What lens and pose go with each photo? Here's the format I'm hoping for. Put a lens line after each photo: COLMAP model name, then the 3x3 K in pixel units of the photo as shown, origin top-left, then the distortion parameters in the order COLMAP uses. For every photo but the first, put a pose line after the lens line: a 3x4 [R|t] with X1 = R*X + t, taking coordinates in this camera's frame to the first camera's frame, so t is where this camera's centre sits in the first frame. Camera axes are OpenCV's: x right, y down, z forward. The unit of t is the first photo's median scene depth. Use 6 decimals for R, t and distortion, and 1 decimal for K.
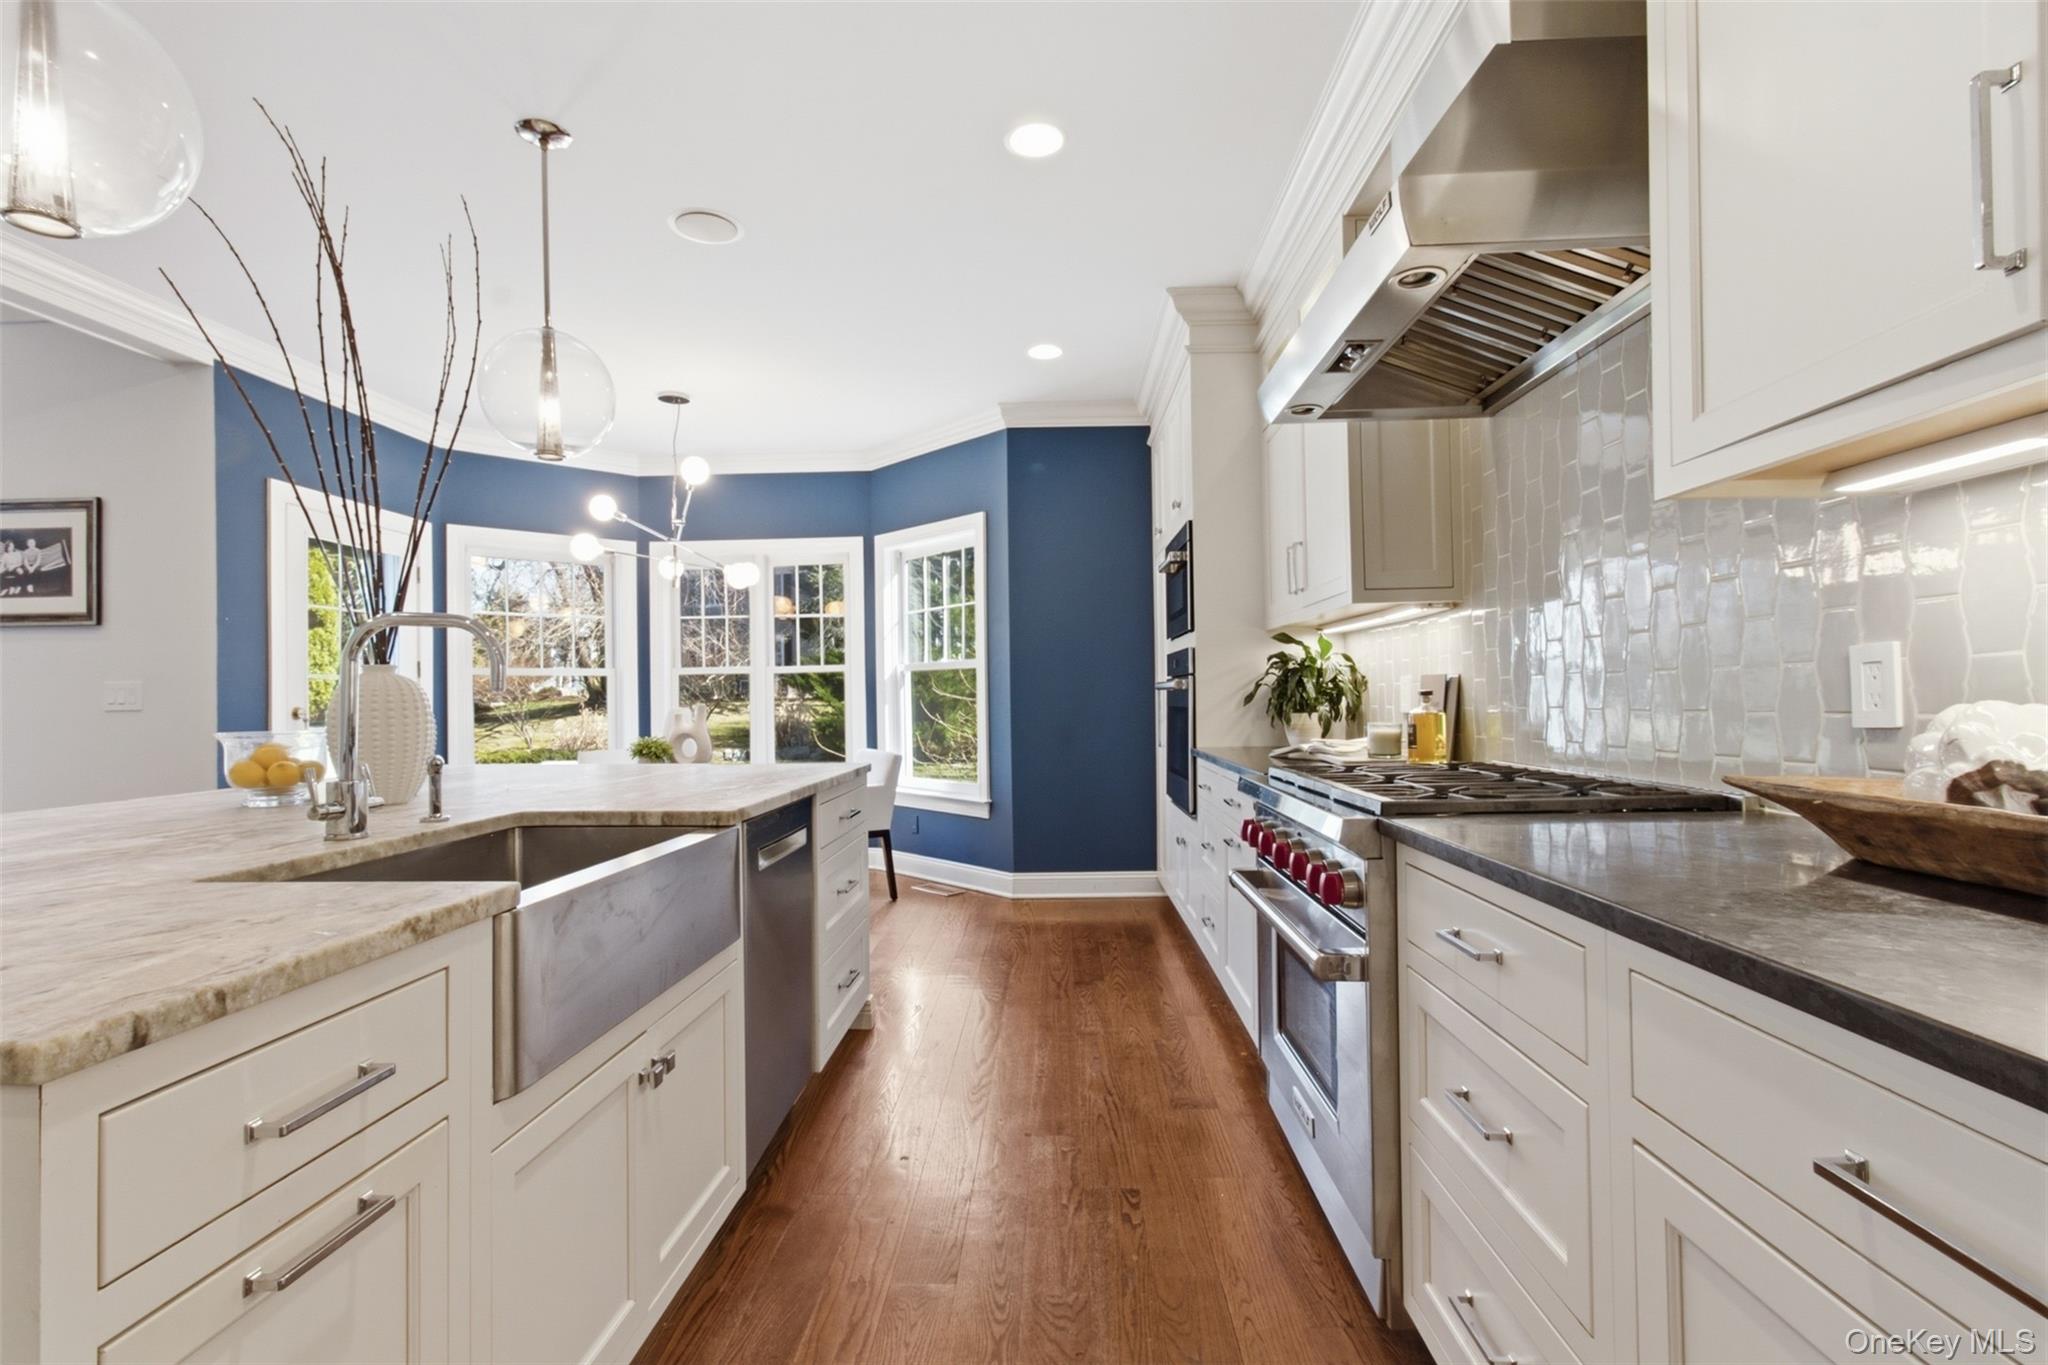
lens RADIAL K [[775.0, 0, 1031.7], [0, 775.0, 698.4], [0, 0, 1]] dist [0.000594, 0.000062]
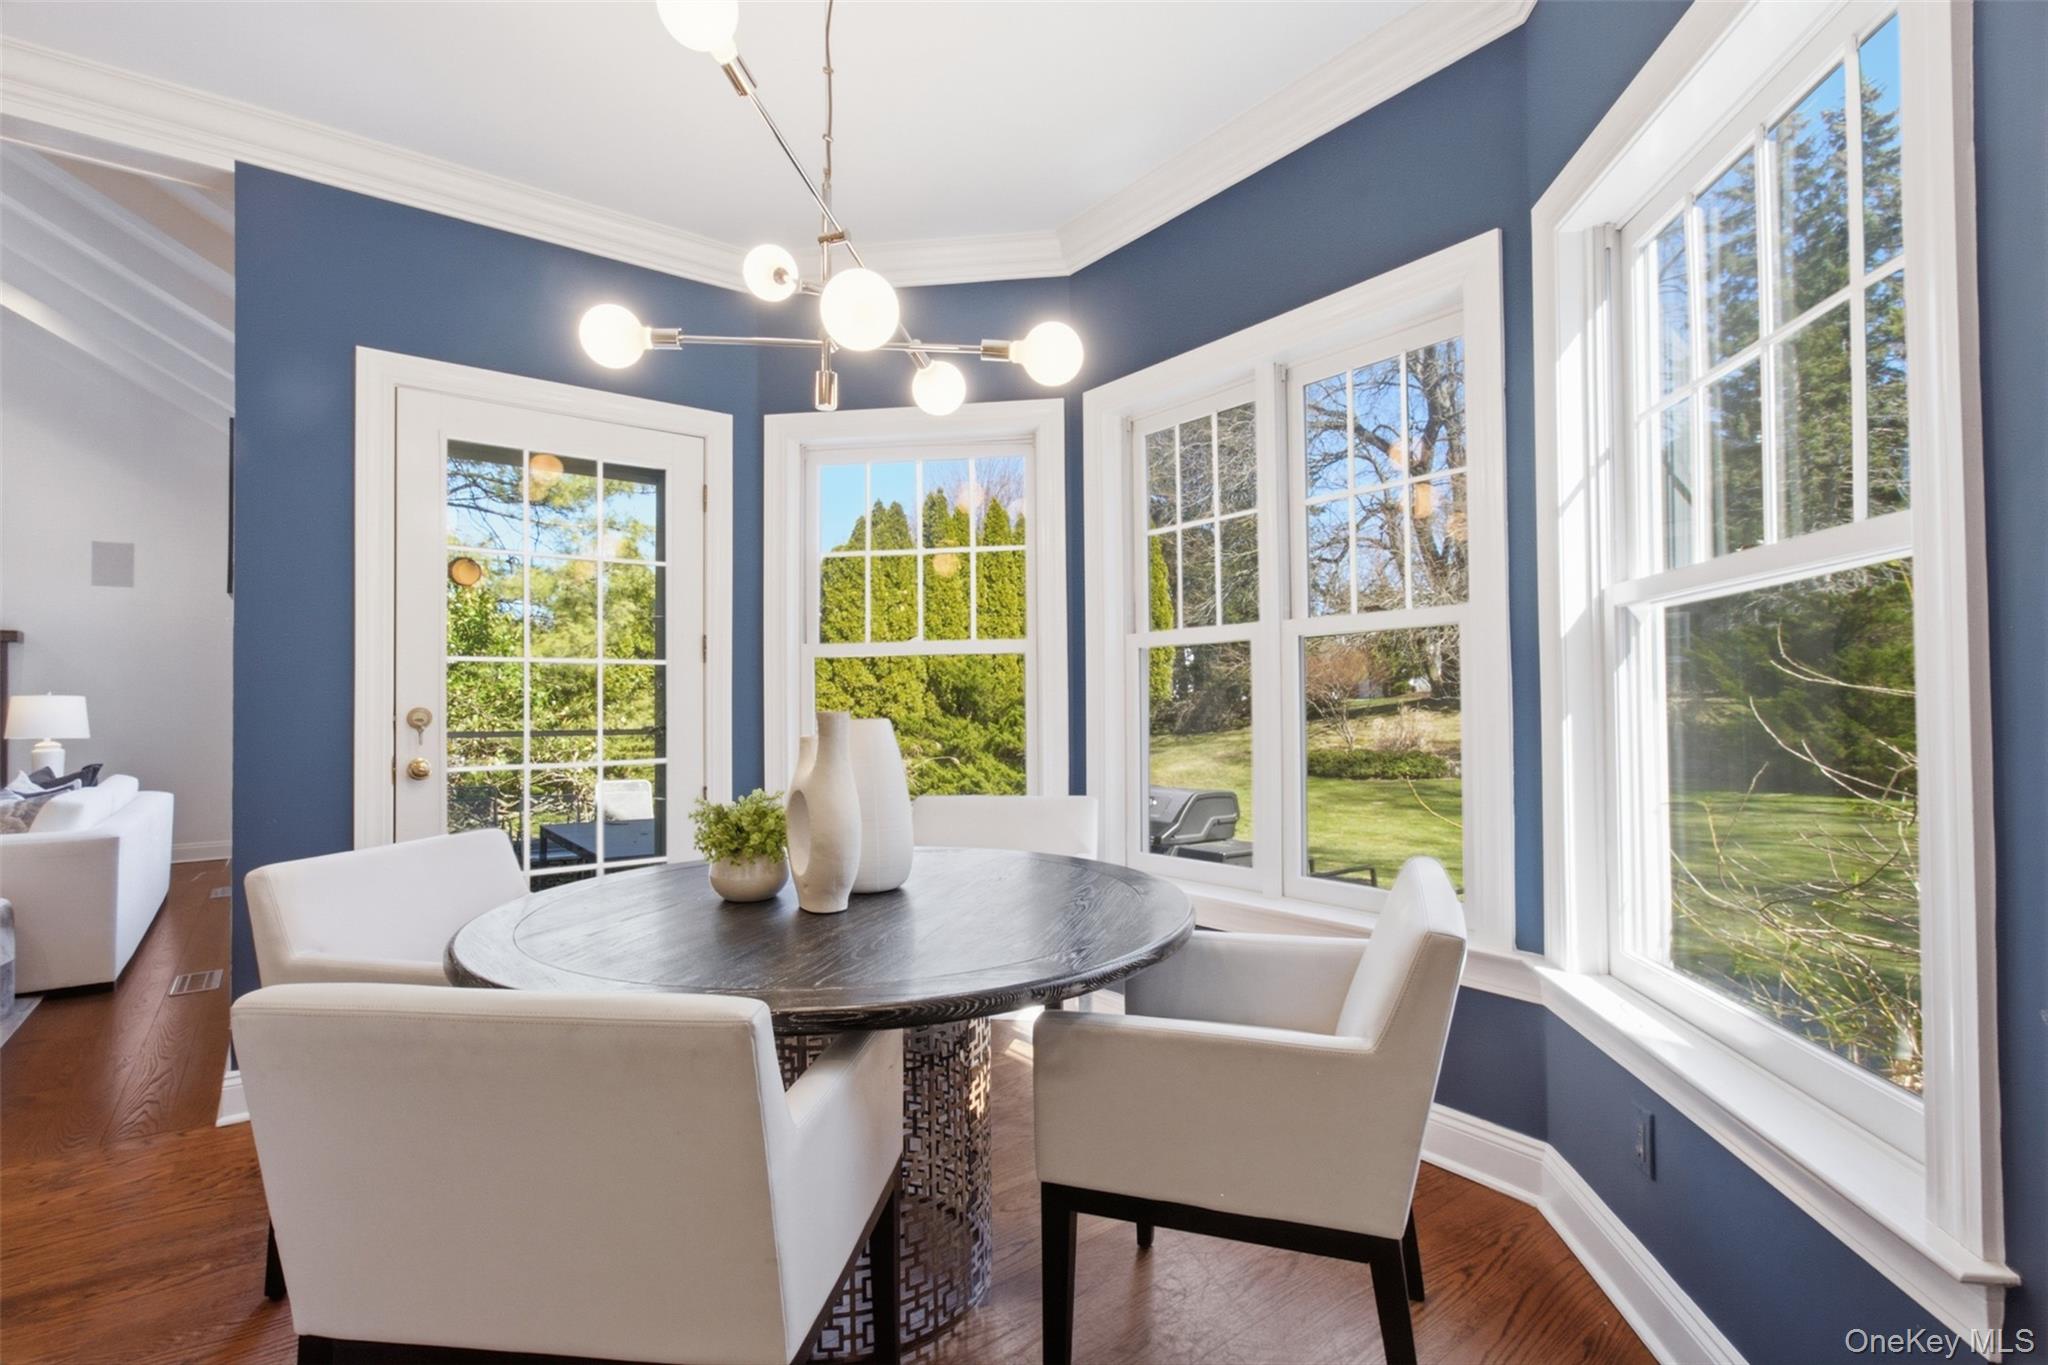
lens RADIAL K [[967.0, 0, 1024.0], [0, 967.0, 682.5], [0, 0, 1]] dist [0.002200, 0.000662]
pose [[0.635688, -0.004720, -0.771931, -0.020358], [0.000746, 0.999985, -0.005500, -0.004097], [0.771945, 0.002921, 0.635682, 0.586717]]
